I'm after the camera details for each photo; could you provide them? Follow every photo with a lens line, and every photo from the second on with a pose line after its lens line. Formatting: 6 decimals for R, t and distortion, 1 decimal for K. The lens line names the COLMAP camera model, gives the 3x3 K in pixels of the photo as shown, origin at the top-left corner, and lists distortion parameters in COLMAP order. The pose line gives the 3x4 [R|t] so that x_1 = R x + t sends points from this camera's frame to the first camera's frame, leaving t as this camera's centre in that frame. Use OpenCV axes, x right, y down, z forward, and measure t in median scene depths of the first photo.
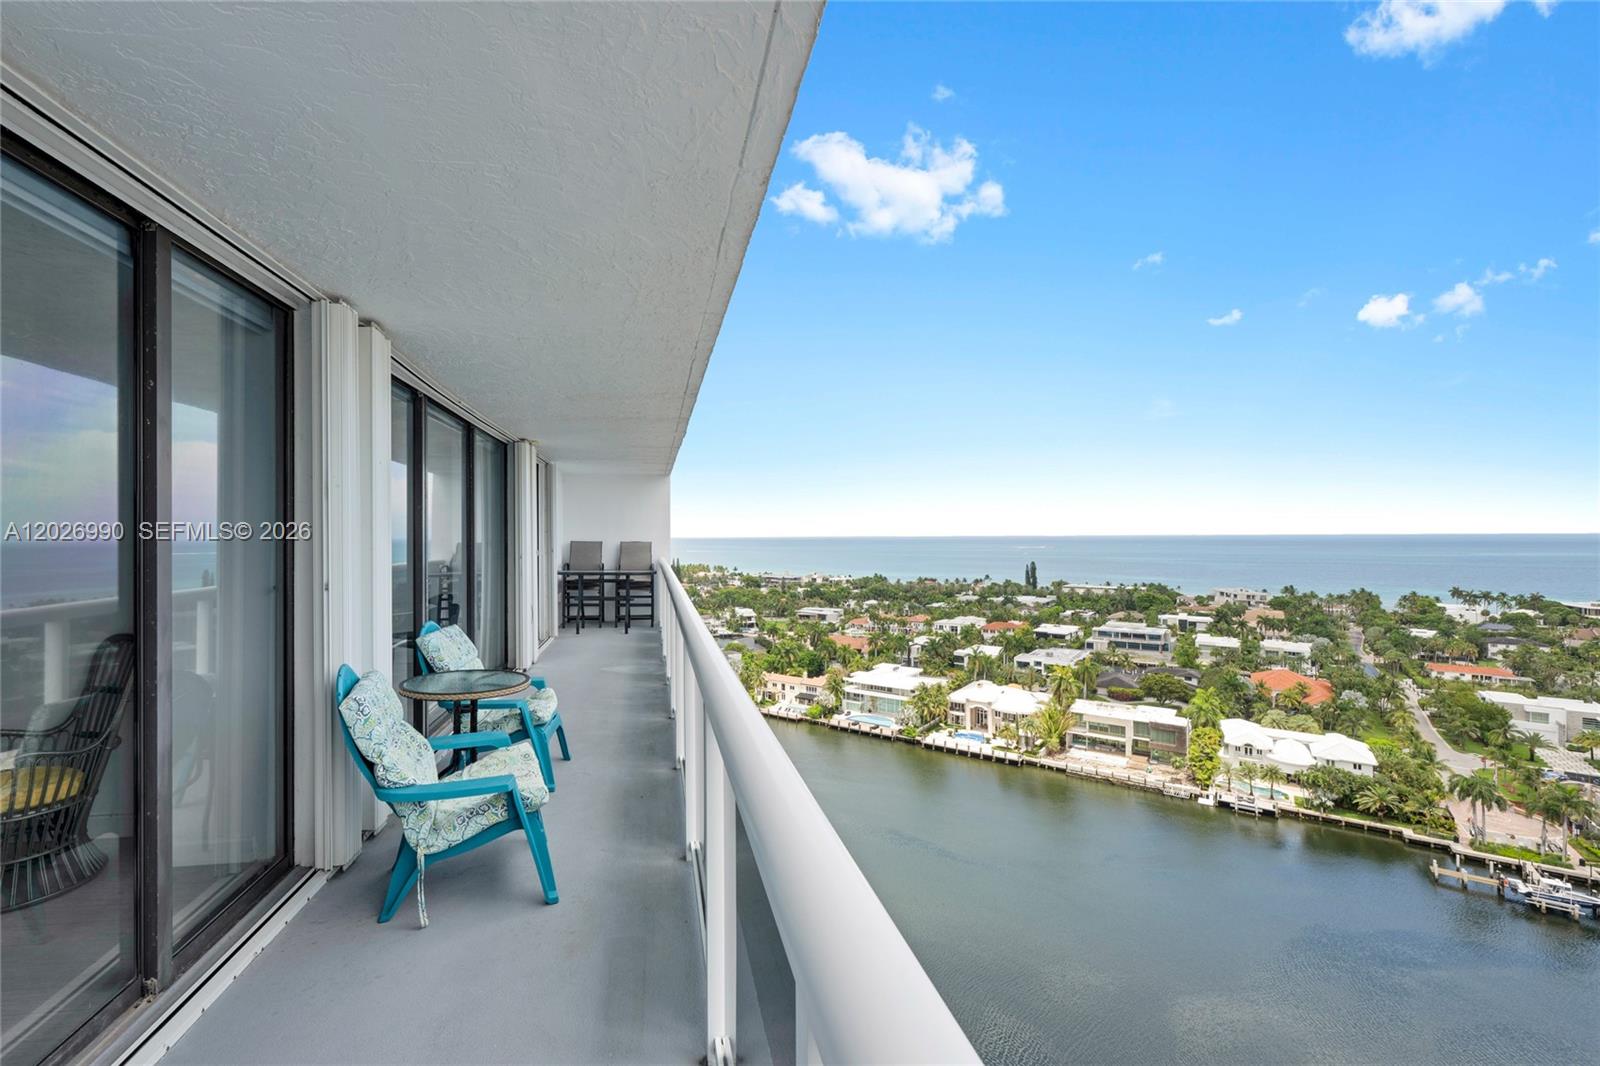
lens RADIAL K [[653.0, 0, 816.8], [0, 653.0, 536.7], [0, 0, 1]] dist [0.002100, 0.000531]
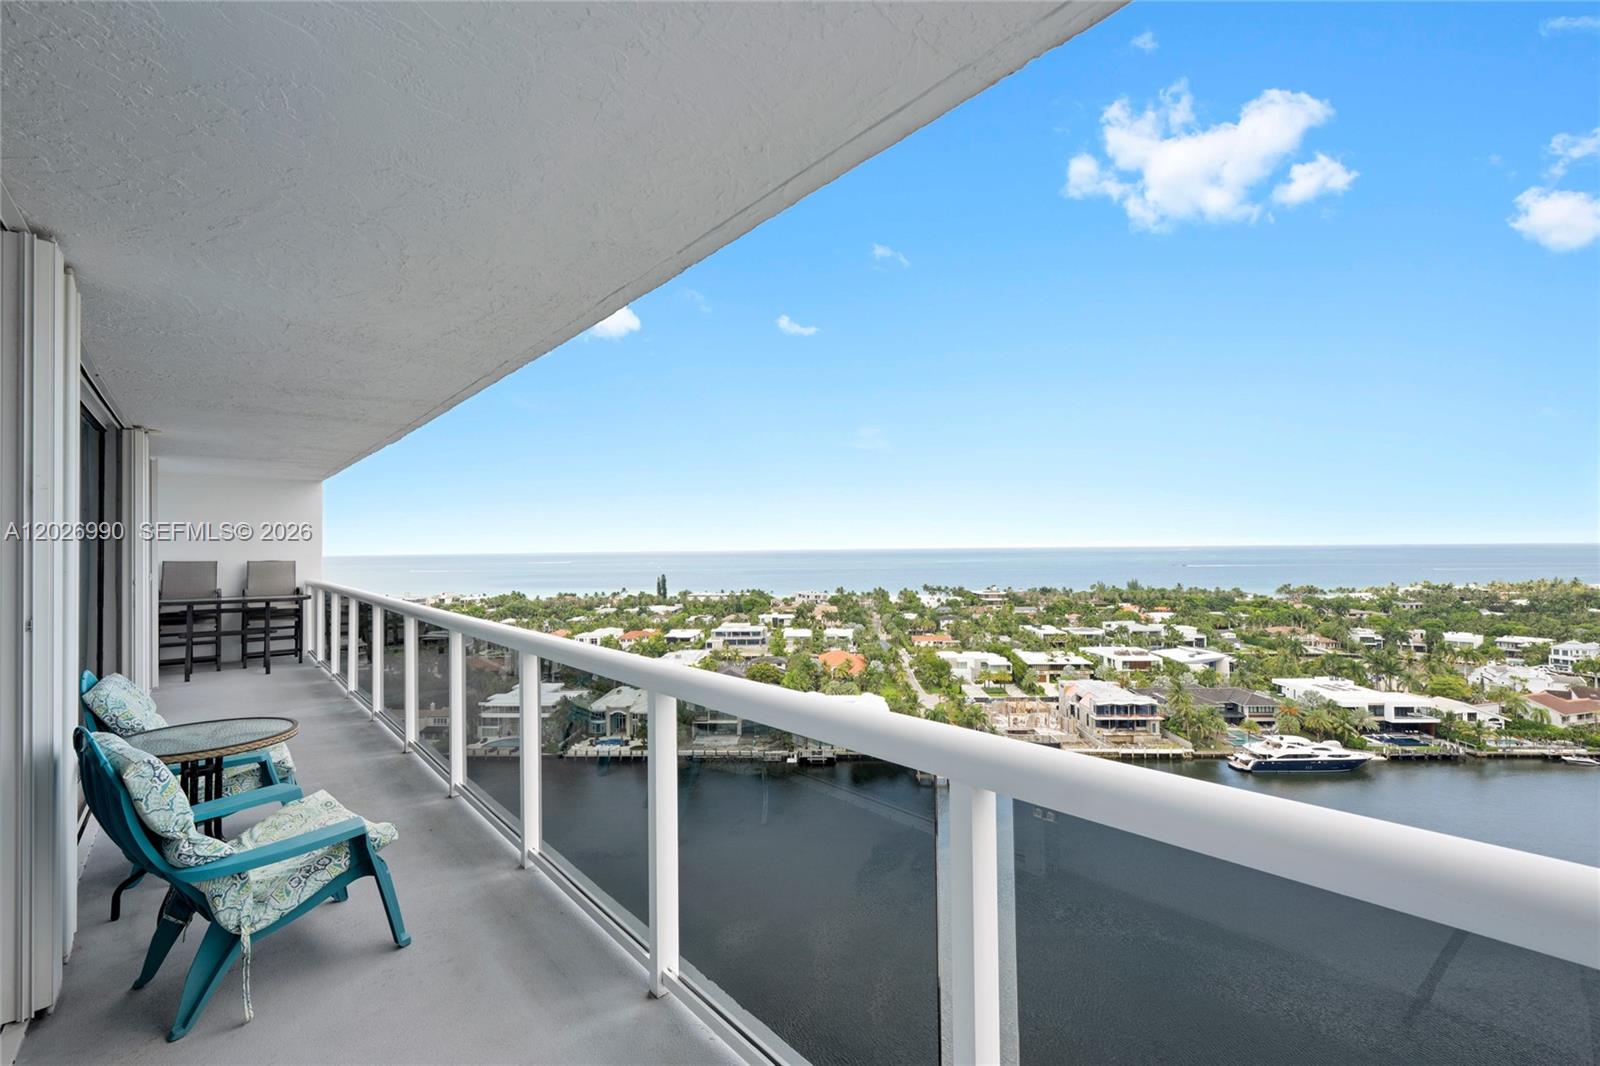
lens RADIAL K [[653.0, 0, 795.4], [0, 653.0, 544.9], [0, 0, 1]] dist [0.002100, 0.000531]
pose [[0.807656, 0.000418, 0.589653, -0.144016], [0.005393, 0.999953, -0.008096, -0.001085], [-0.589629, 0.009718, 0.807616, -0.027023]]
